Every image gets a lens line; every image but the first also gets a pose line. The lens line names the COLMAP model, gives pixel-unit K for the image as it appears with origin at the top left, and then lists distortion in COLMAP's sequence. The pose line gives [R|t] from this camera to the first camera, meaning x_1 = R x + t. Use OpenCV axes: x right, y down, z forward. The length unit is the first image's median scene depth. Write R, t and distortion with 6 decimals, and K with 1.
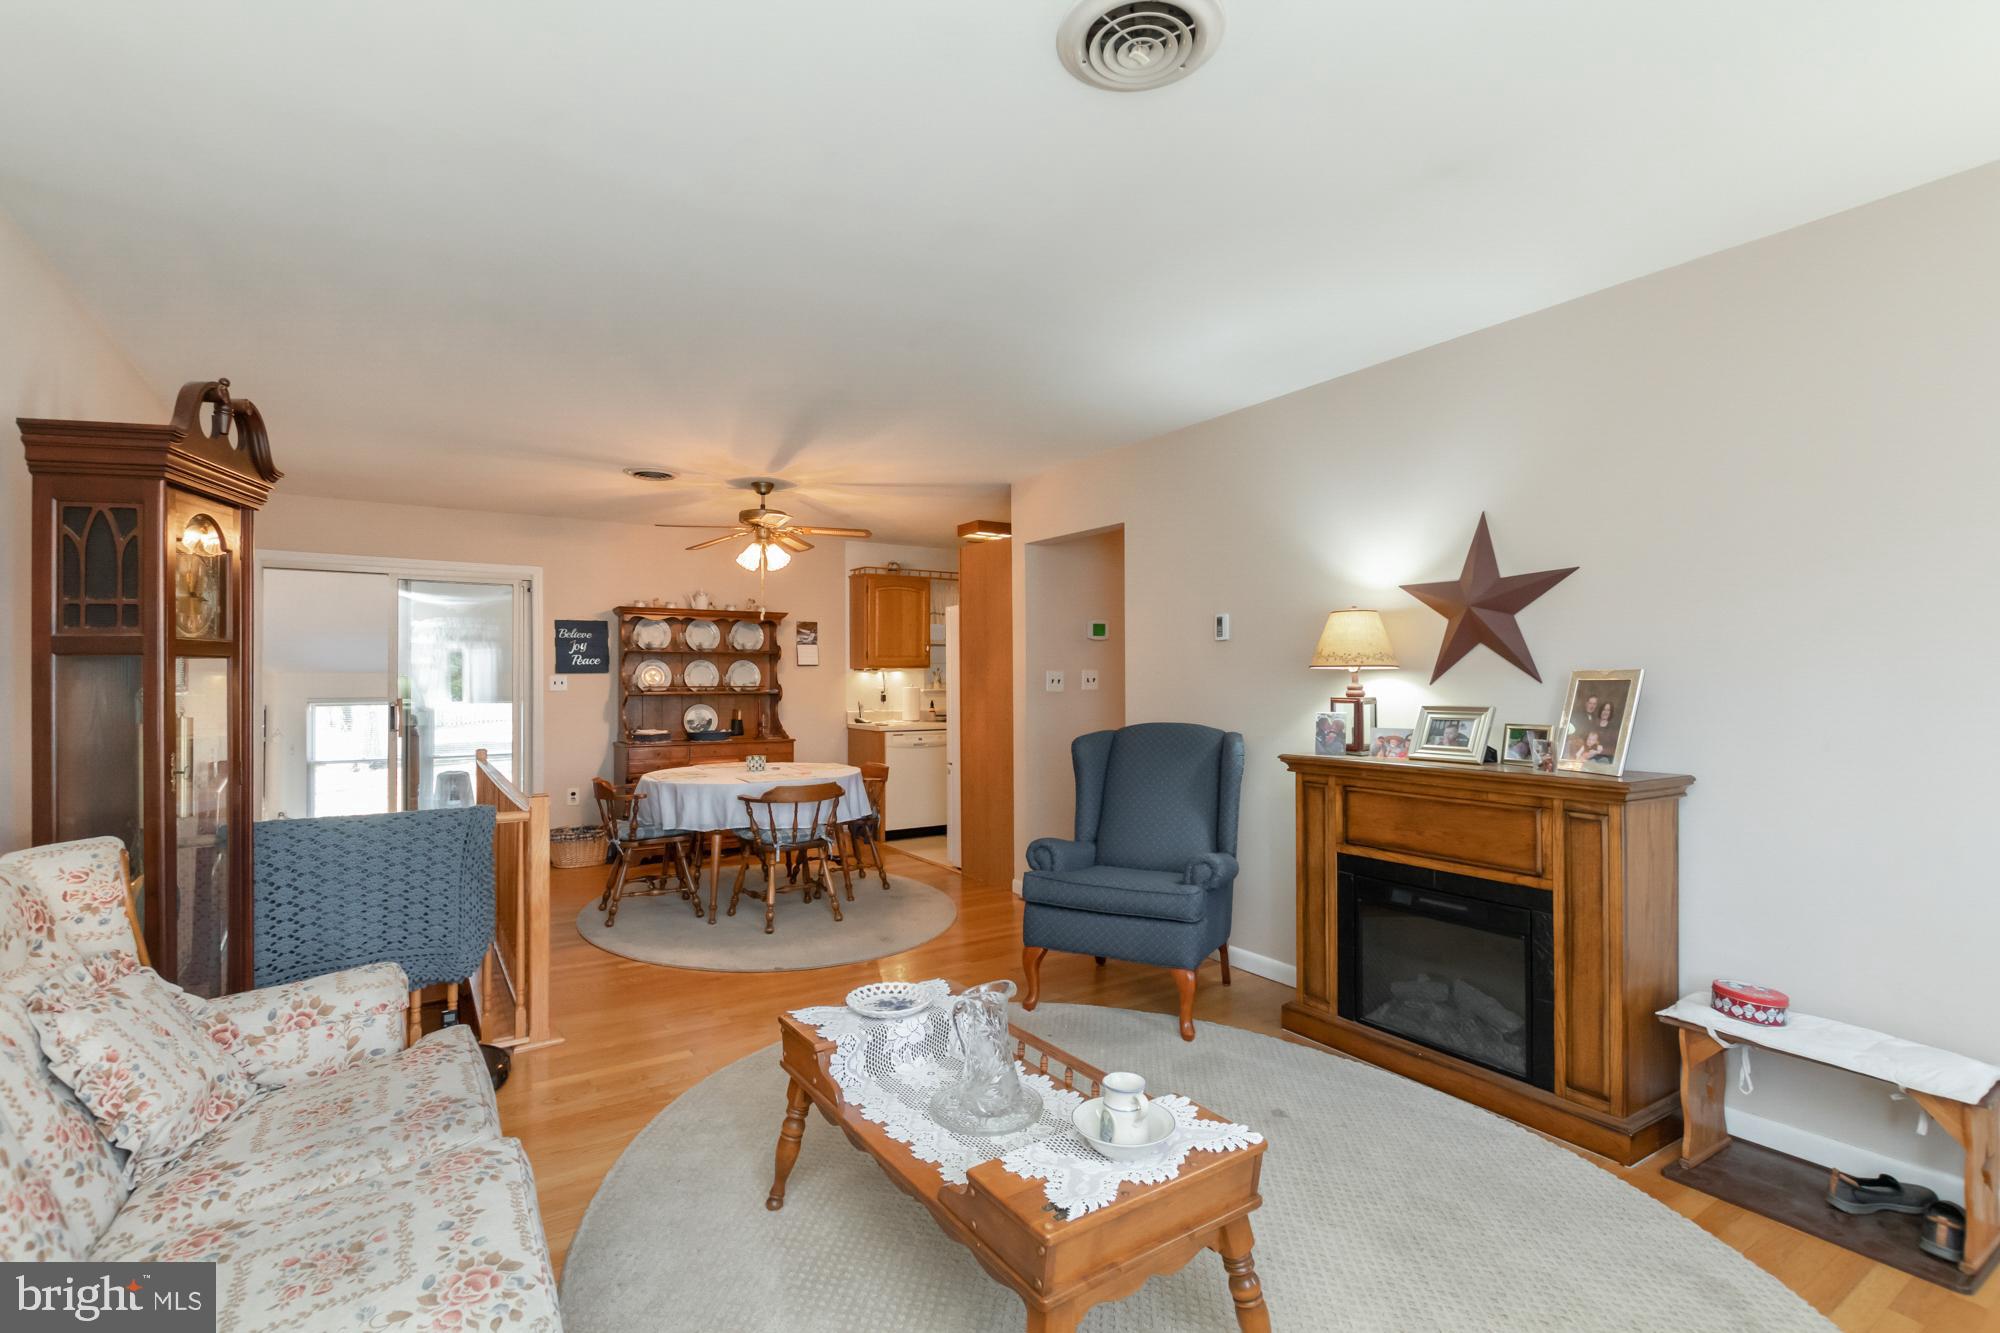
lens RADIAL K [[928.5, 0, 988.2], [0, 928.5, 675.1], [0, 0, 1]] dist [0.007054, -0.002772]
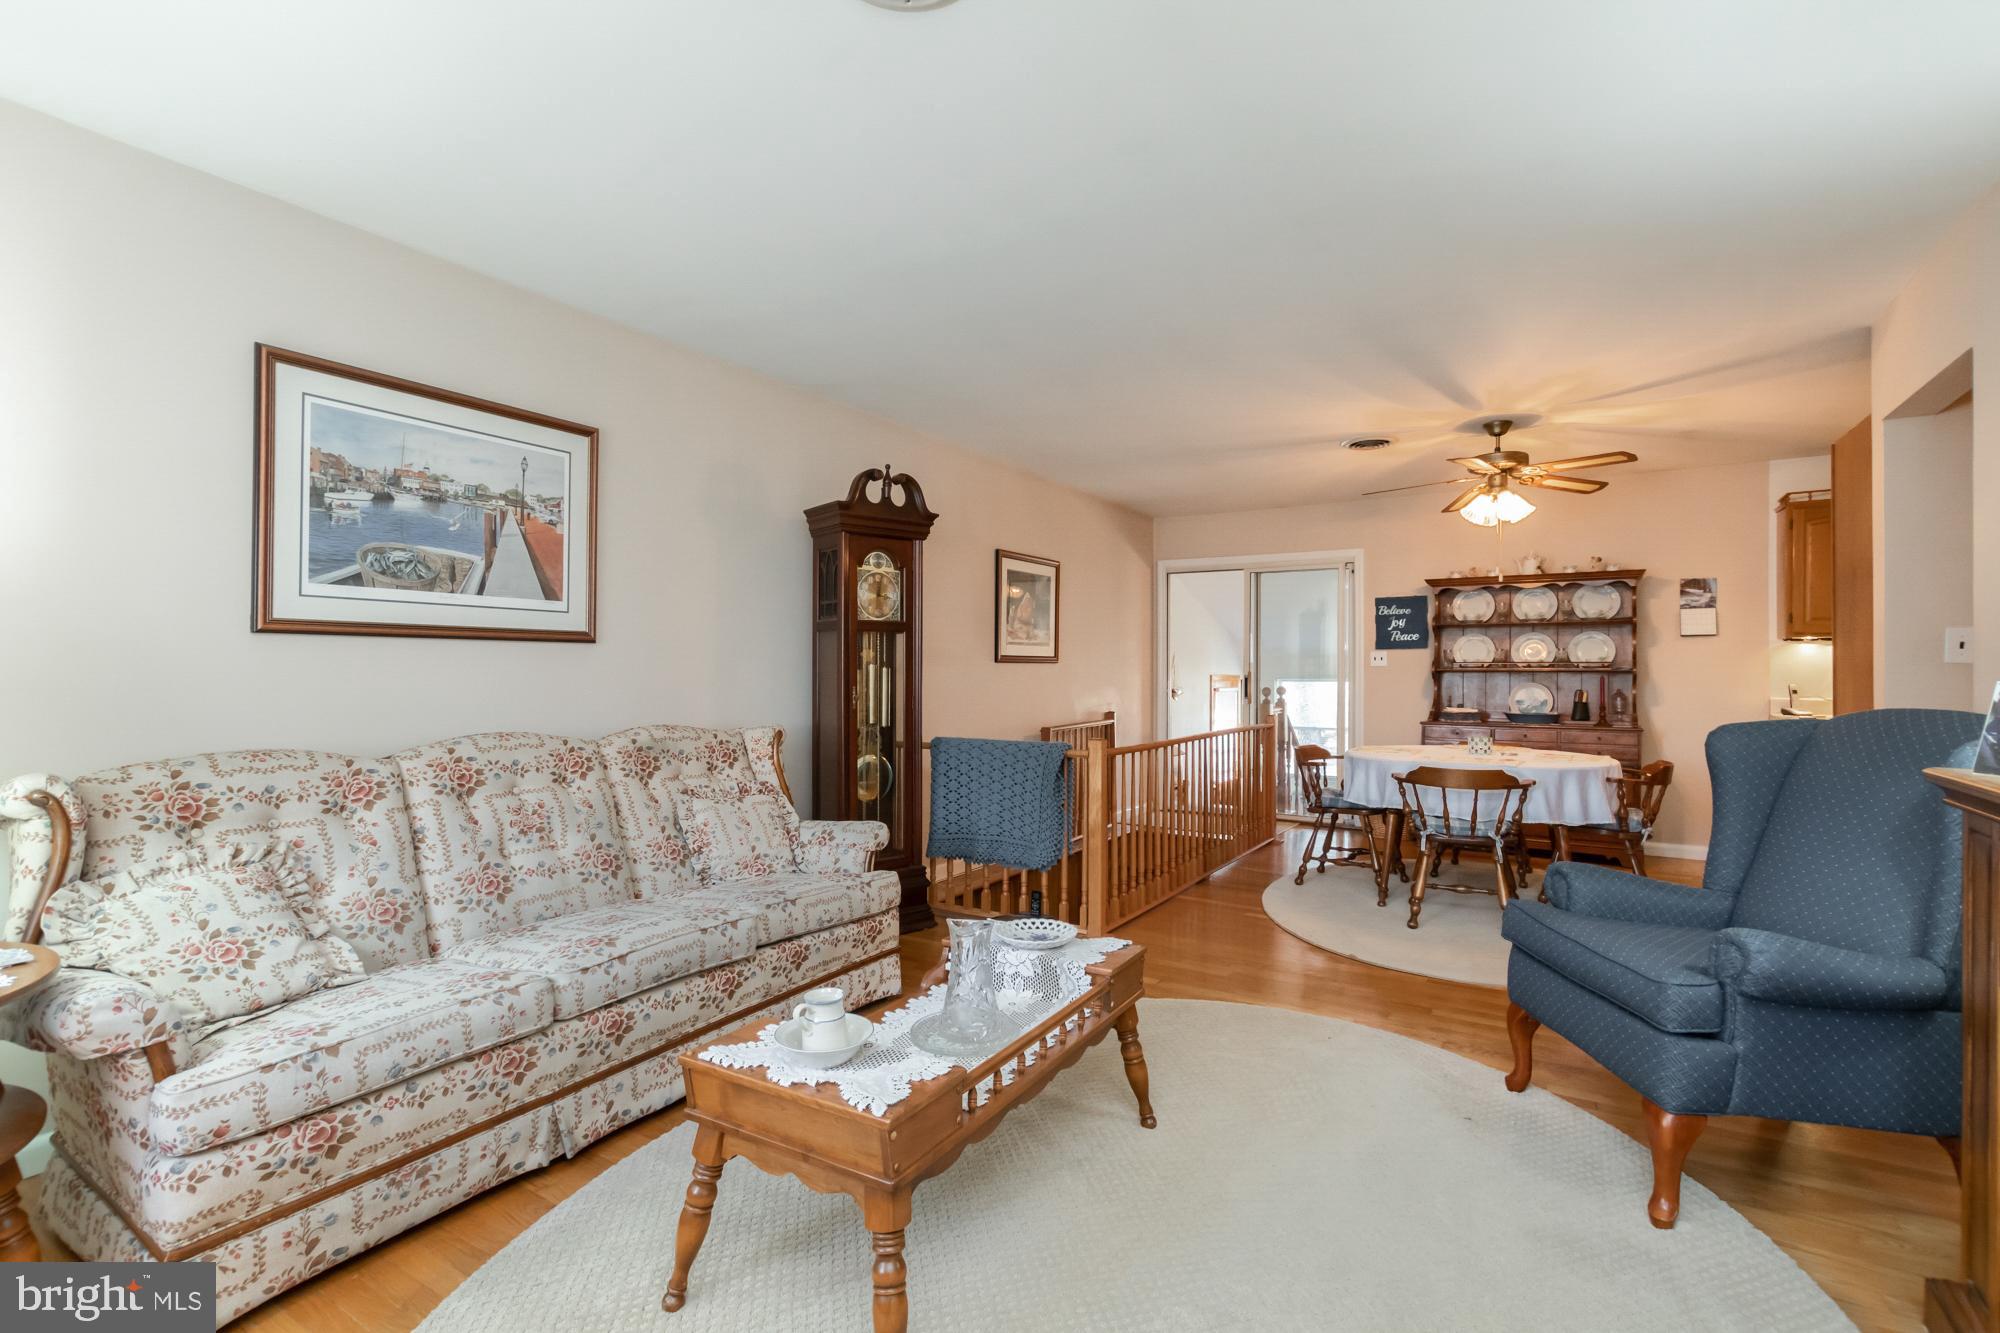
lens RADIAL K [[928.5, 0, 1001.6], [0, 928.5, 665.0], [0, 0, 1]] dist [0.007054, -0.002772]
pose [[0.424175, -0.000705, -0.905580, 0.281192], [0.000451, 1.000000, -0.000568, 0.015559], [0.905580, -0.000167, 0.424175, 0.174314]]
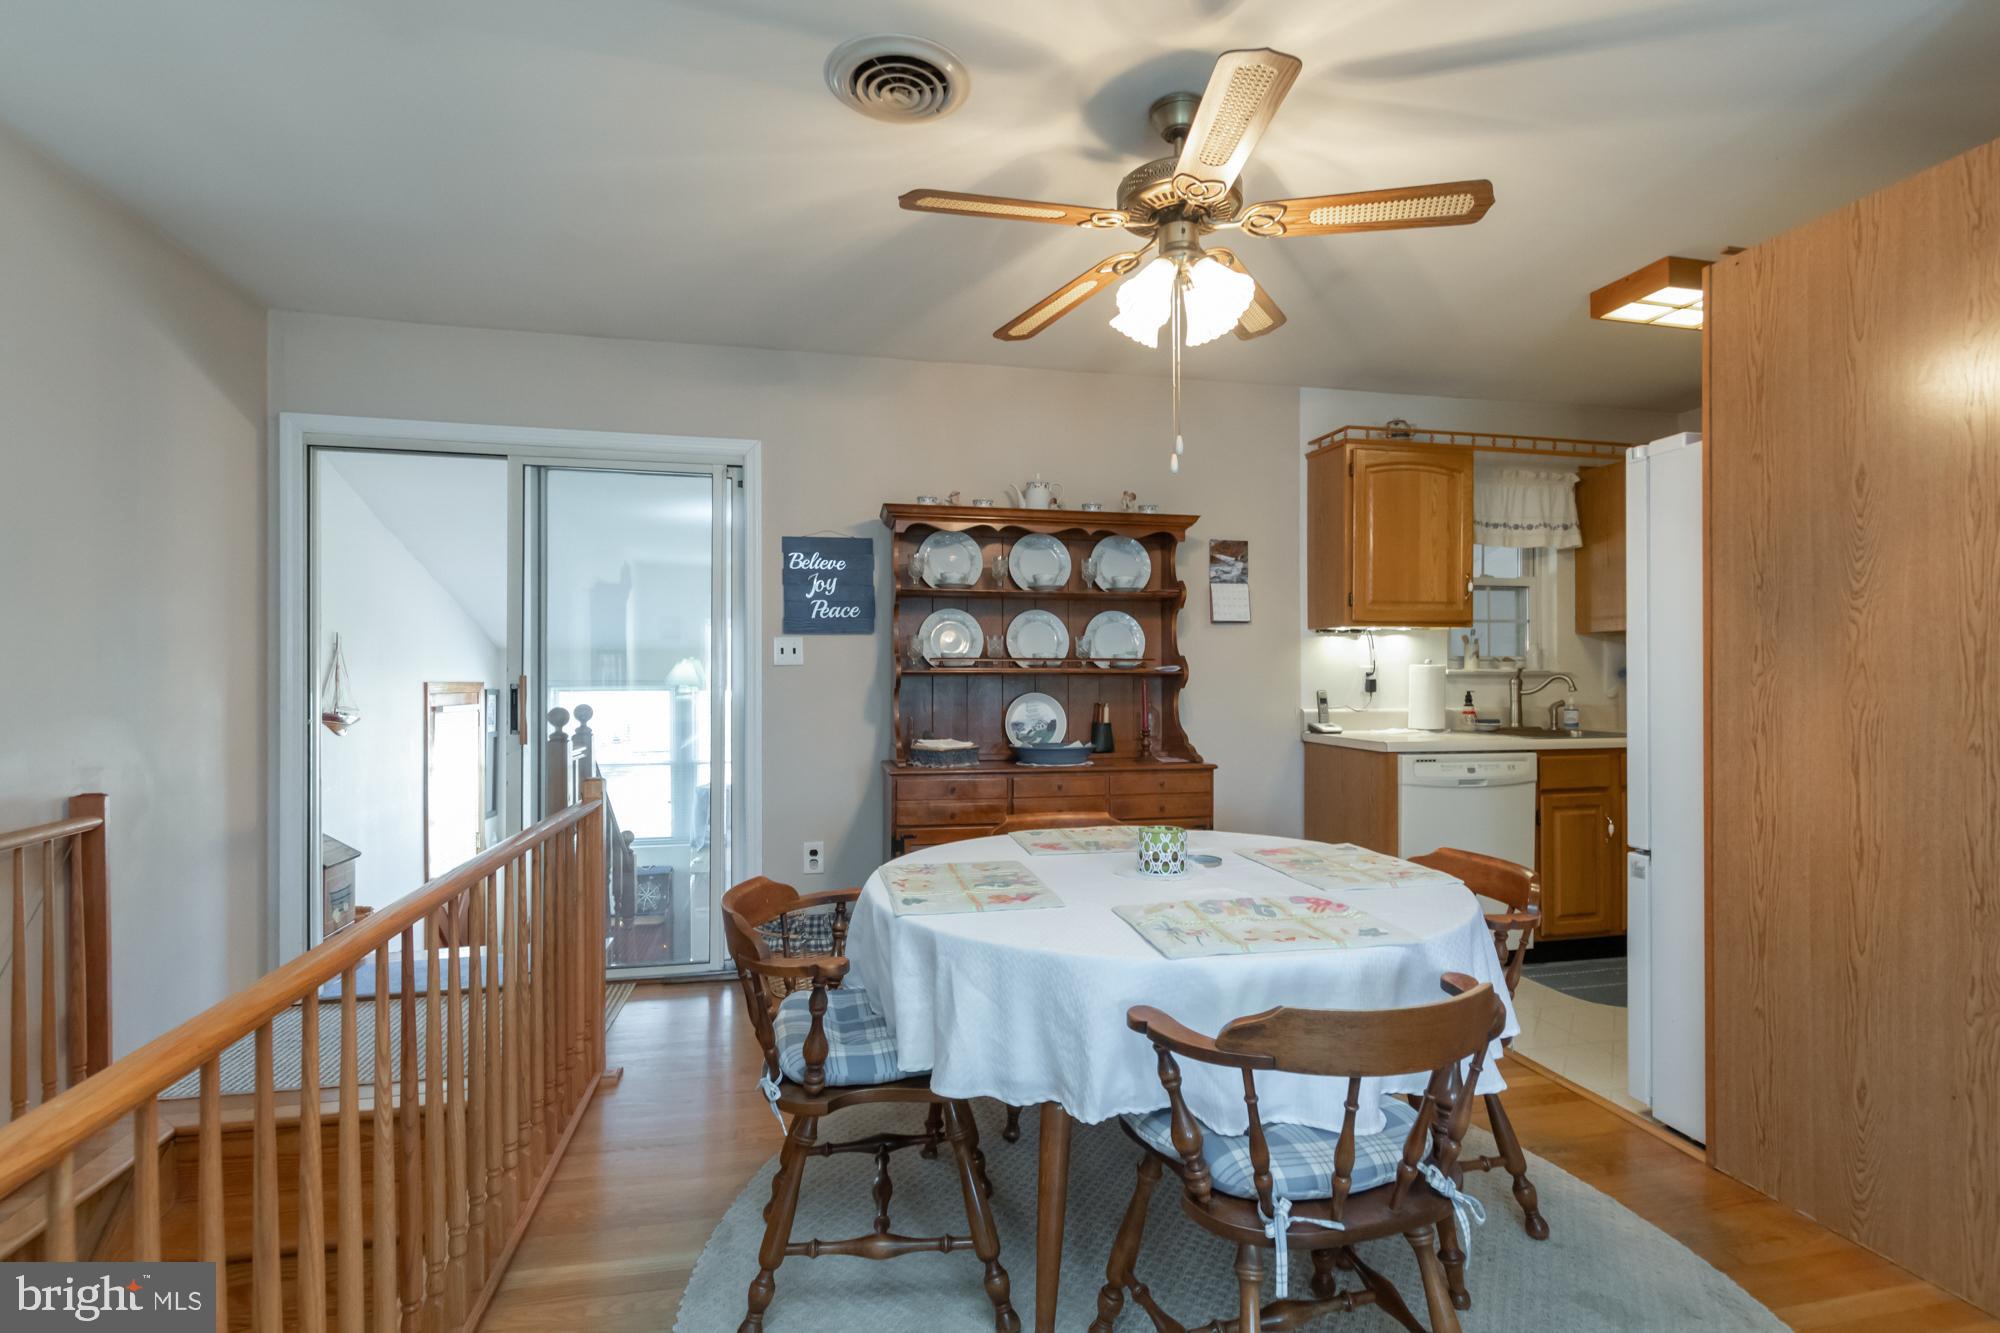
lens RADIAL K [[928.5, 0, 1002.6], [0, 928.5, 674.8], [0, 0, 1]] dist [0.007054, -0.002772]
pose [[0.937111, 0.002251, -0.349025, -0.143992], [-0.001002, 0.999992, 0.003760, 0.019535], [0.349031, -0.003173, 0.937106, 0.503417]]
